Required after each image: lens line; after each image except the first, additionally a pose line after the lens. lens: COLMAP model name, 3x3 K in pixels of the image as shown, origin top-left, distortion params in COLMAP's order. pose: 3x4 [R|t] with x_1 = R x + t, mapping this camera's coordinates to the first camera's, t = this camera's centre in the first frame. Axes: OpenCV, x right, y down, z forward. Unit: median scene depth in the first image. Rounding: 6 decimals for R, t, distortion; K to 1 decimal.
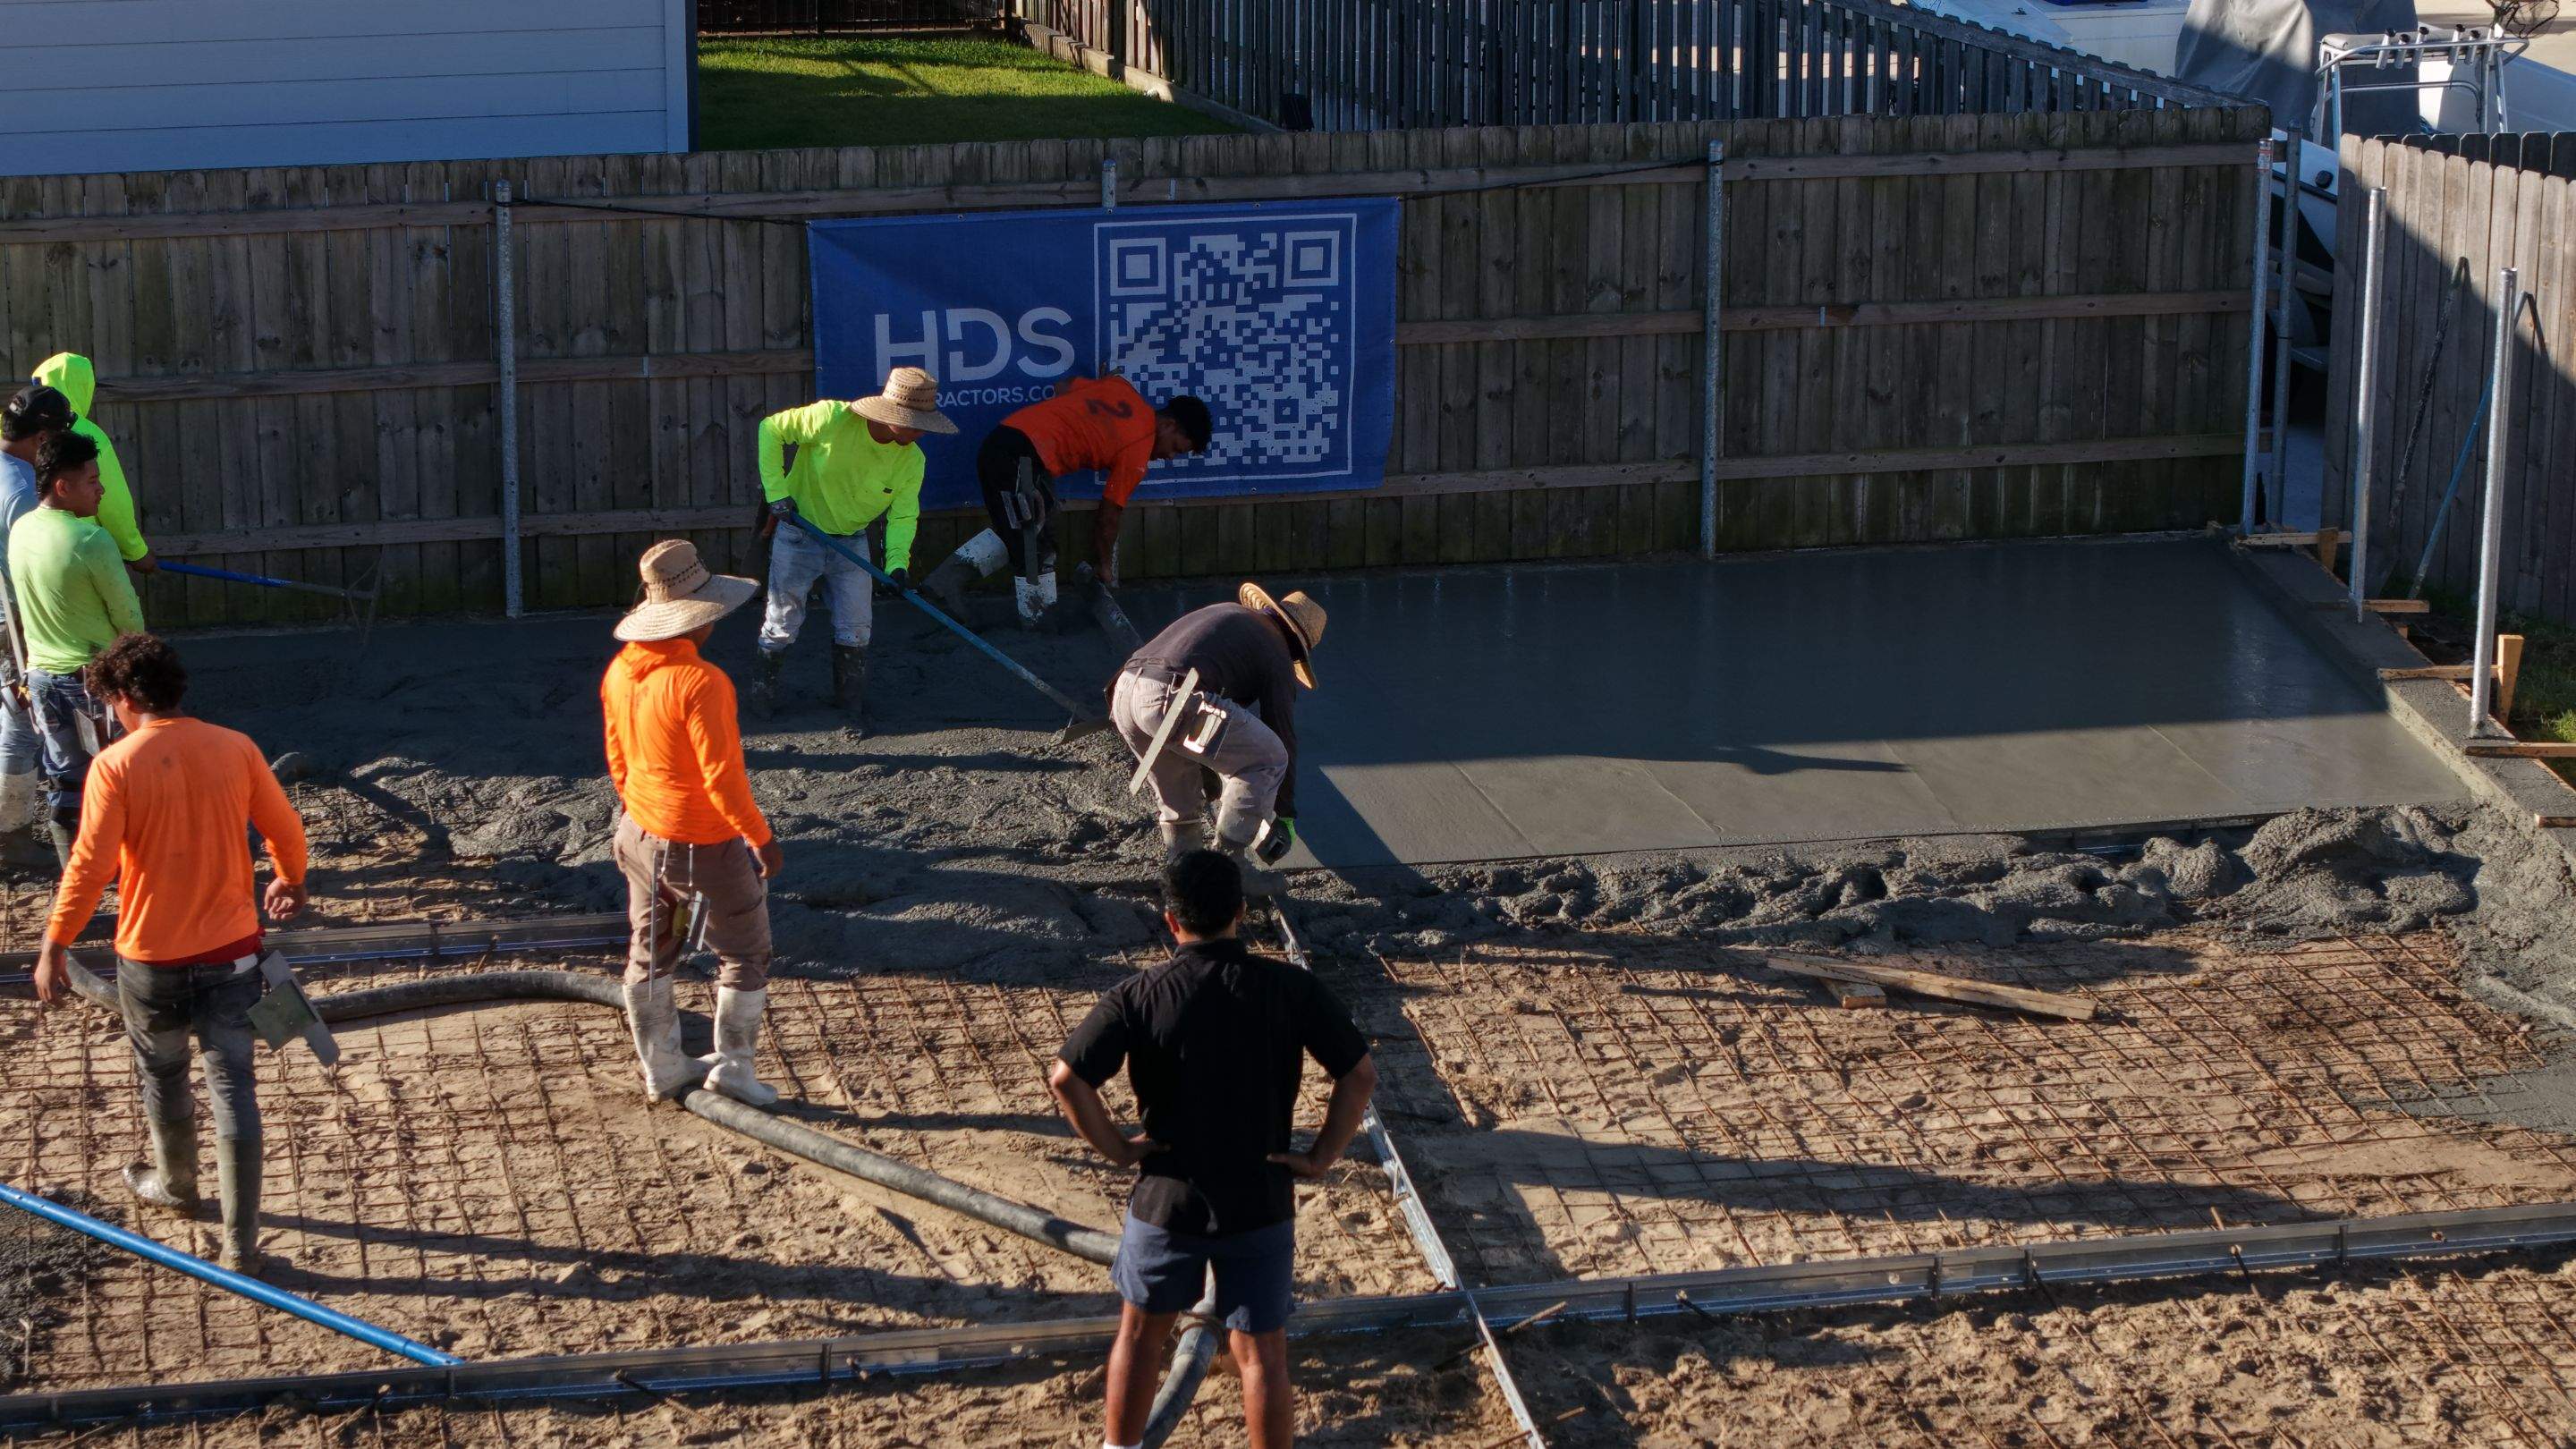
lens RADIAL K [[5427.8, 0, 1288.0], [0, 5427.8, 724.5], [0, 0, 1]] dist [-0.231132, 1.115430]
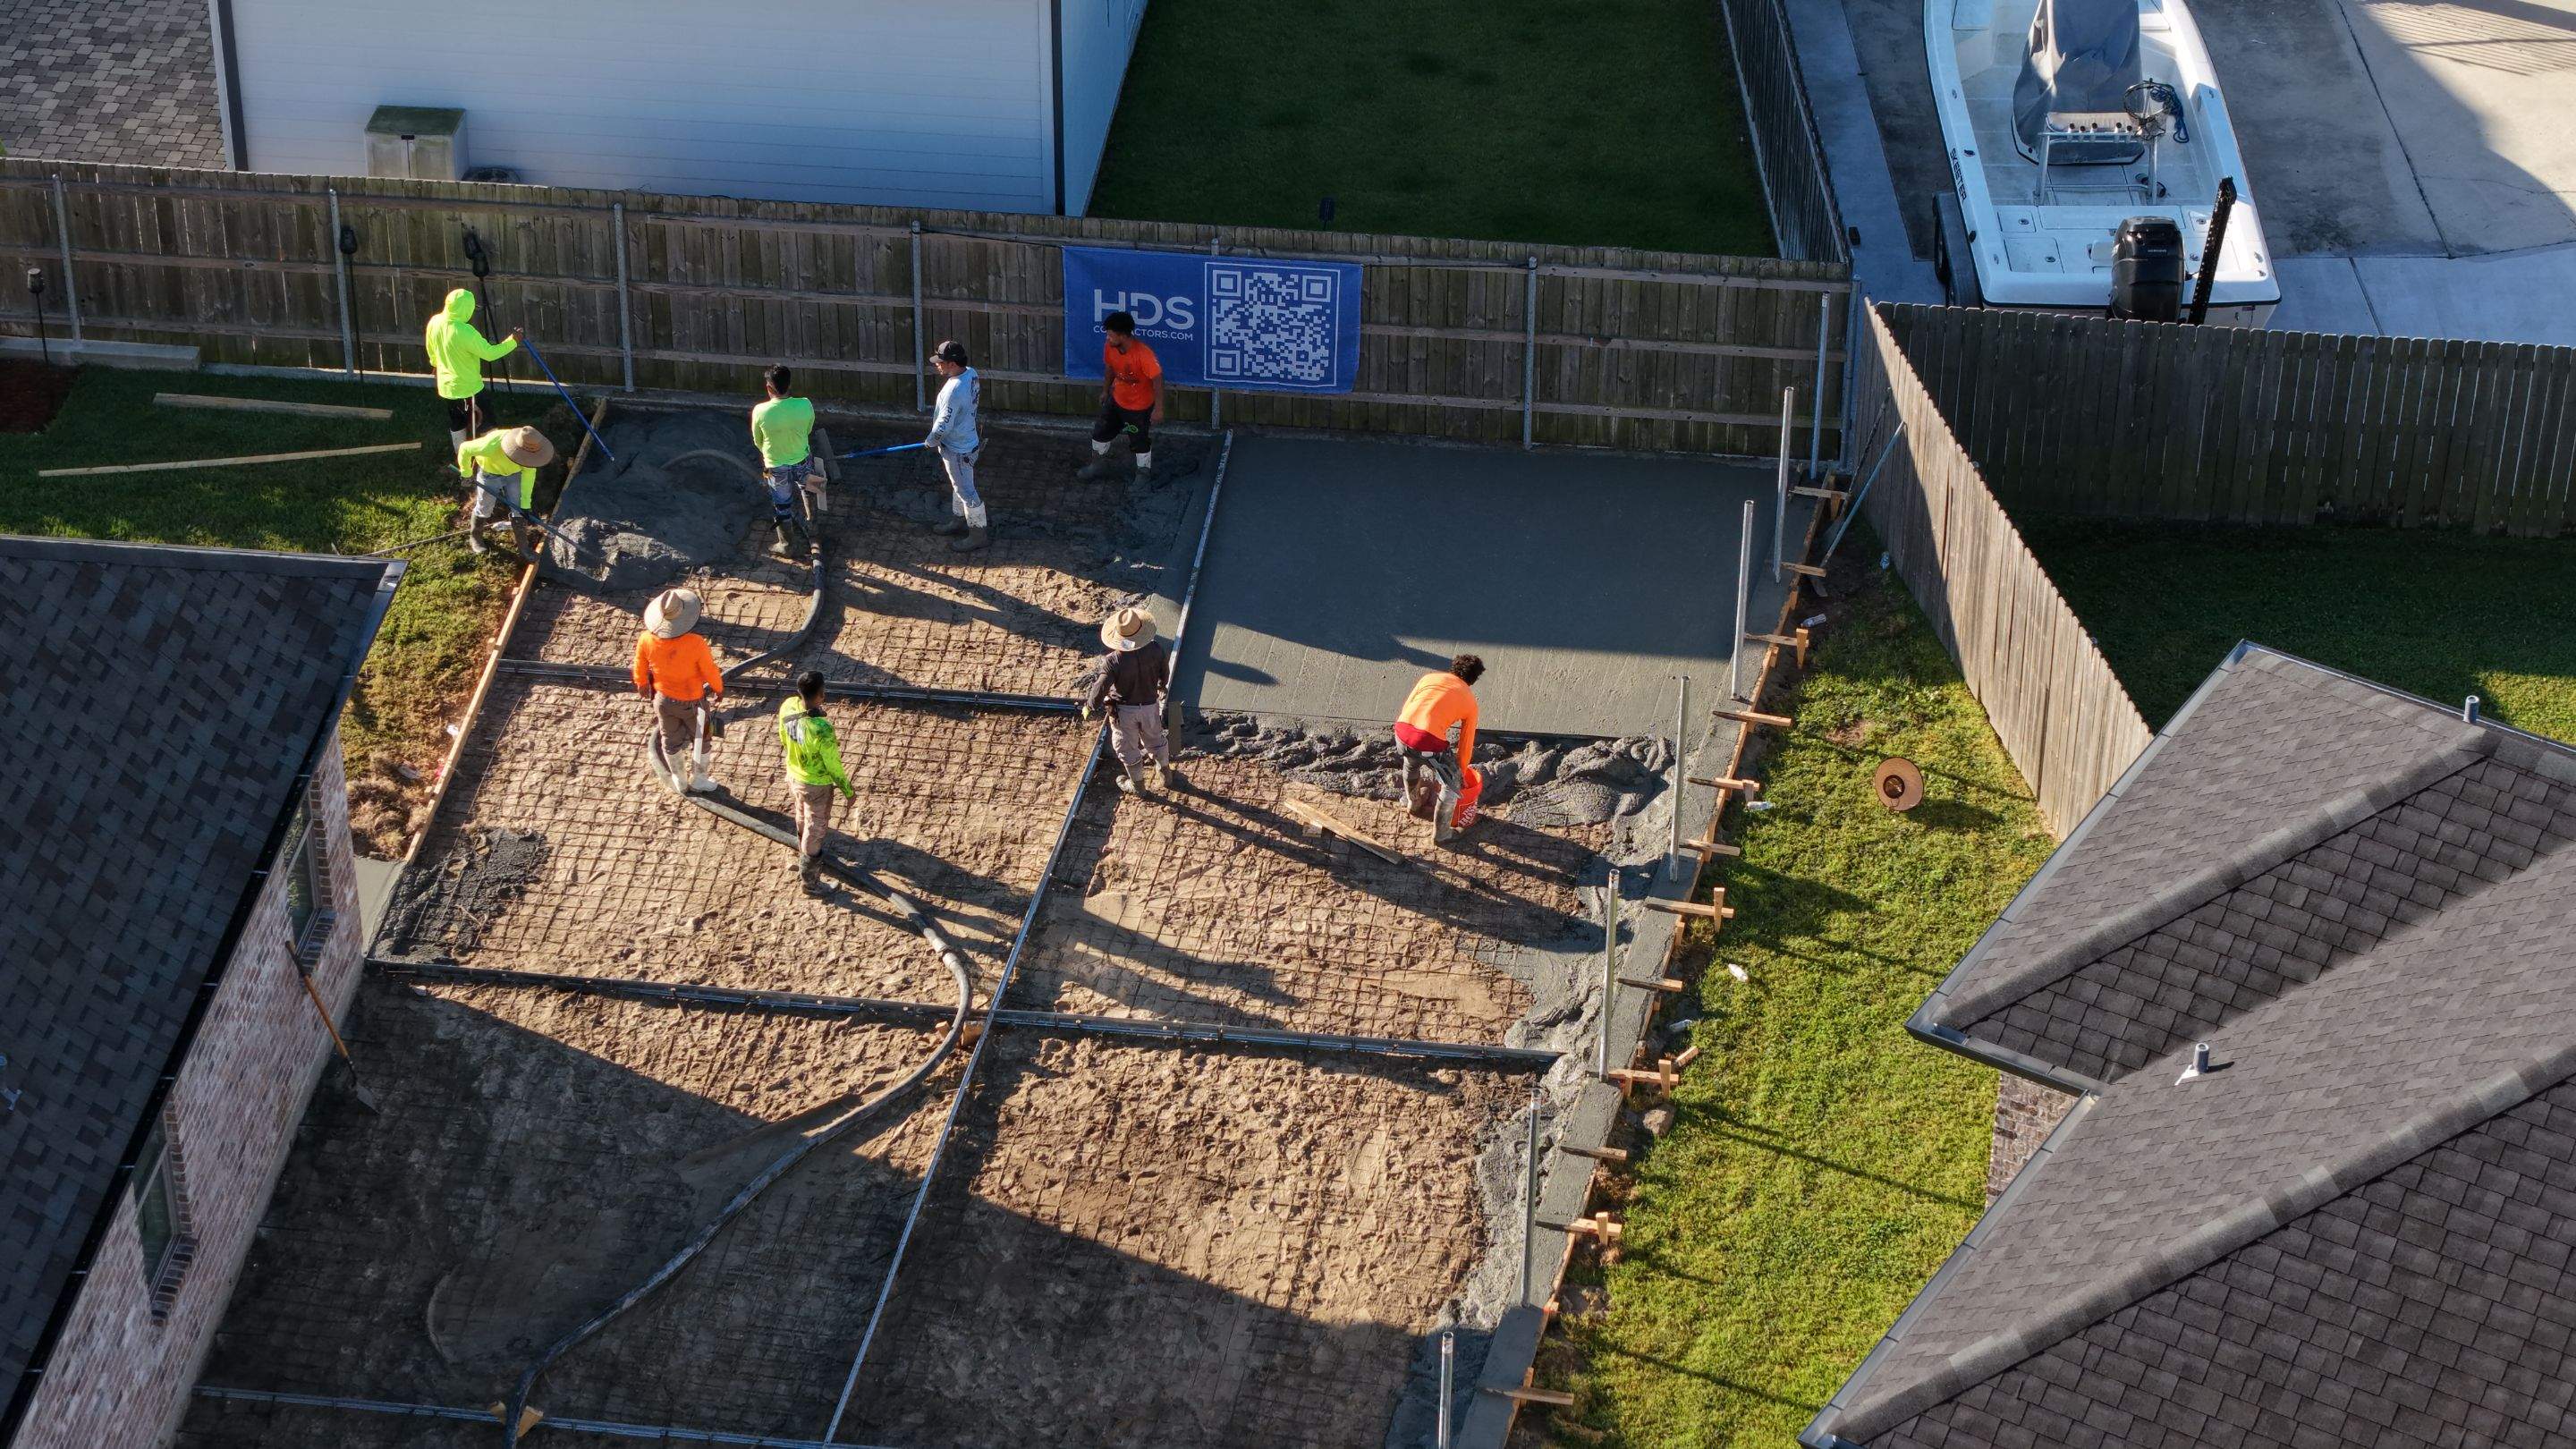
lens RADIAL K [[5427.8, 0, 1288.0], [0, 5427.8, 724.5], [0, 0, 1]] dist [-0.231132, 1.115430]
pose [[0.945019, 0.184473, -0.270016, 0.586352], [-0.088930, 0.939553, 0.330653, -0.622126], [0.314690, -0.288461, 0.904301, -0.880996]]
